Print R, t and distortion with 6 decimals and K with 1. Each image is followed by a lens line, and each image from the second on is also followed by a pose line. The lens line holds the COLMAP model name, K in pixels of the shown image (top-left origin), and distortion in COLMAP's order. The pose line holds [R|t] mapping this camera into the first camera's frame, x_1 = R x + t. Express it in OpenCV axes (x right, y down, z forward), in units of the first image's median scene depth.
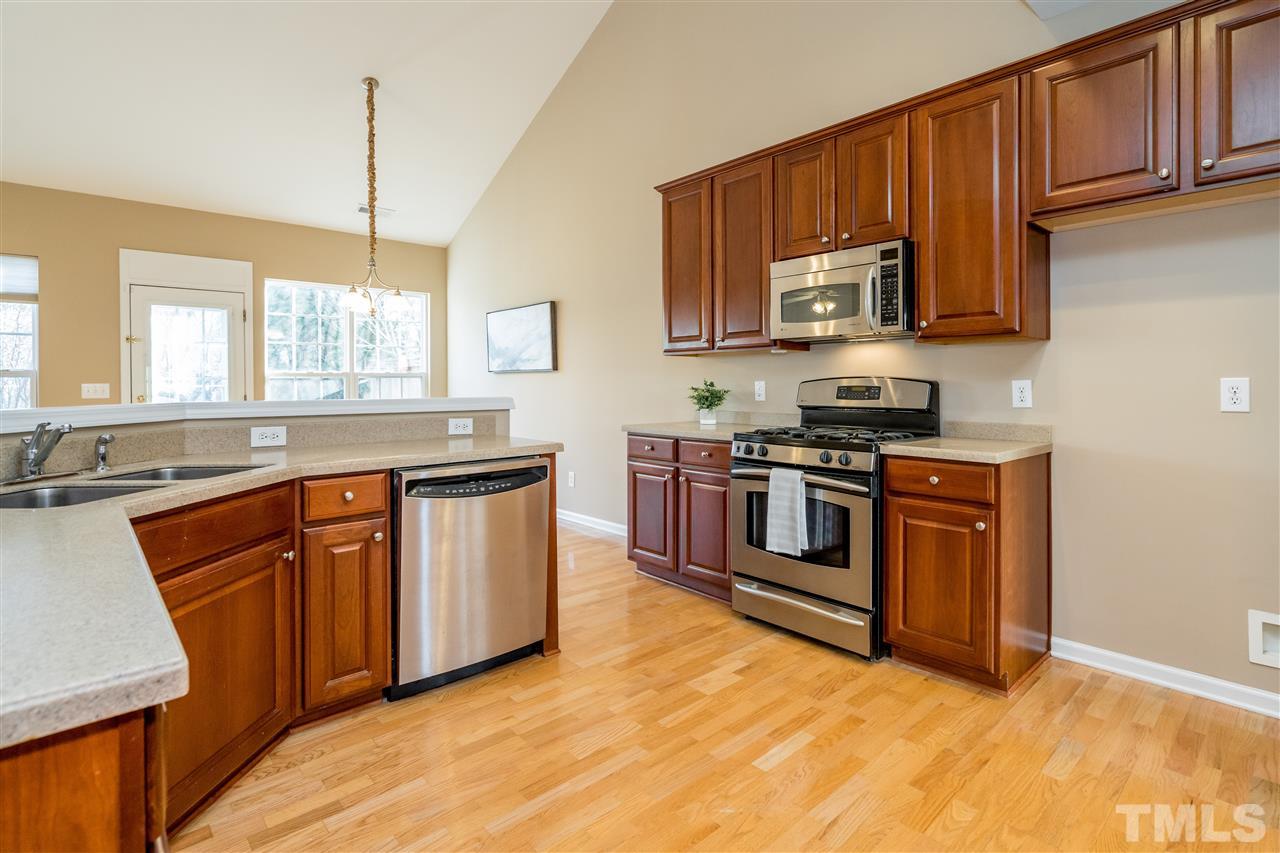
lens RADIAL K [[647.4, 0, 664.9], [0, 647.4, 383.8], [0, 0, 1]] dist [0.003864, 0.000329]
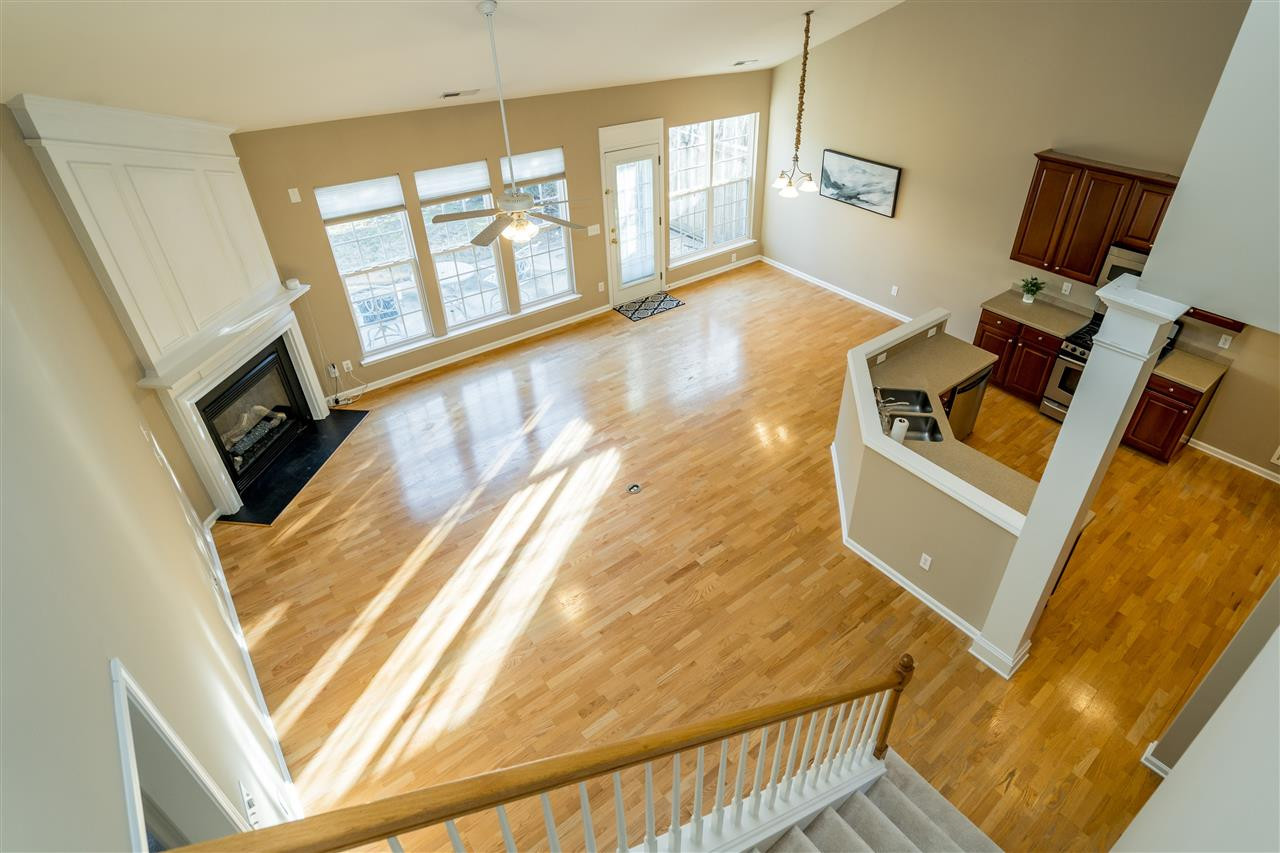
lens RADIAL K [[647.4, 0, 692.3], [0, 647.4, 407.3], [0, 0, 1]] dist [0.003864, 0.000329]
pose [[0.999137, 0.029497, -0.029242, -0.567811], [-0.006800, 0.810700, 0.585422, -0.528619], [0.040975, -0.584718, 0.810201, -0.461458]]
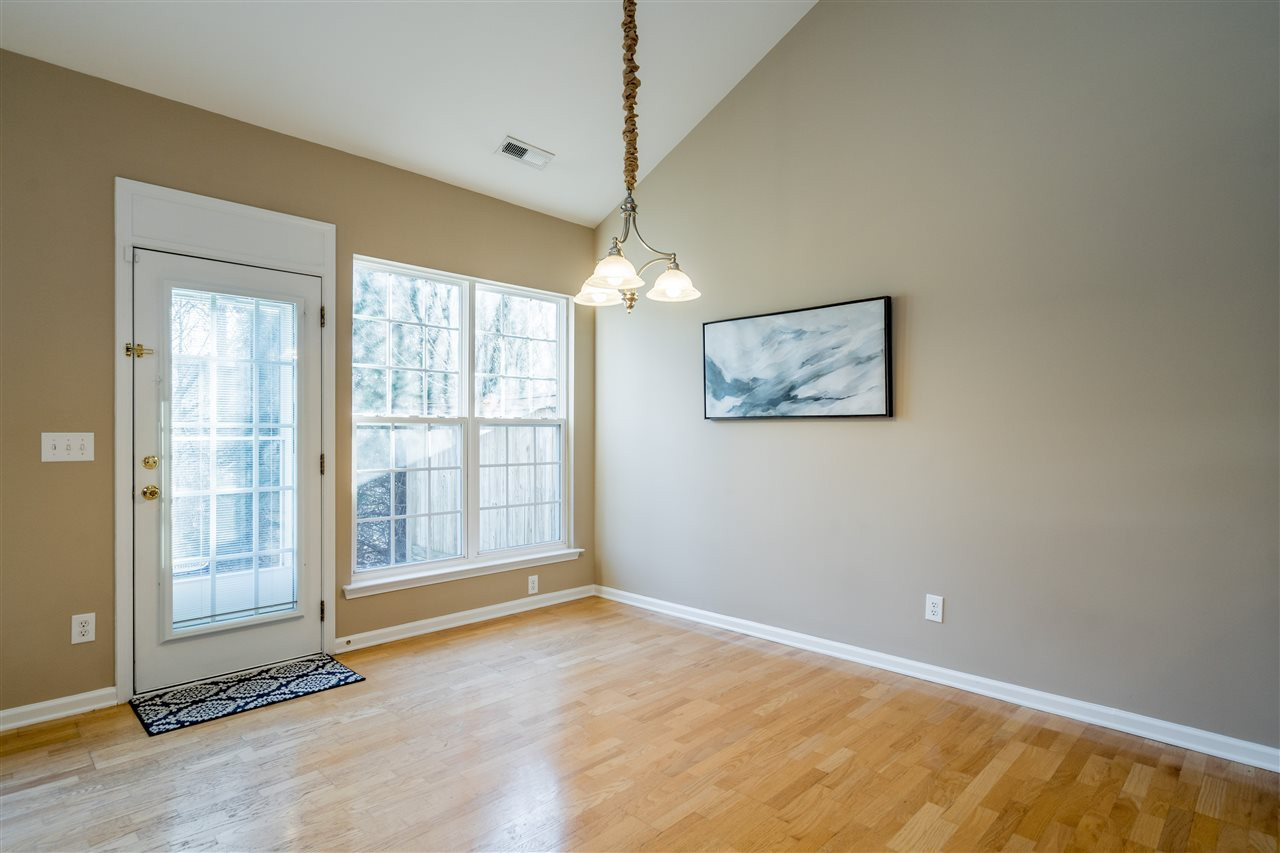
lens RADIAL K [[647.4, 0, 649.2], [0, 647.4, 443.0], [0, 0, 1]] dist [0.003864, 0.000329]
pose [[0.997543, 0.005935, 0.069799, -0.429142], [-0.007237, 0.999804, 0.018423, -0.005052], [-0.069676, -0.018883, 0.997391, 0.427576]]
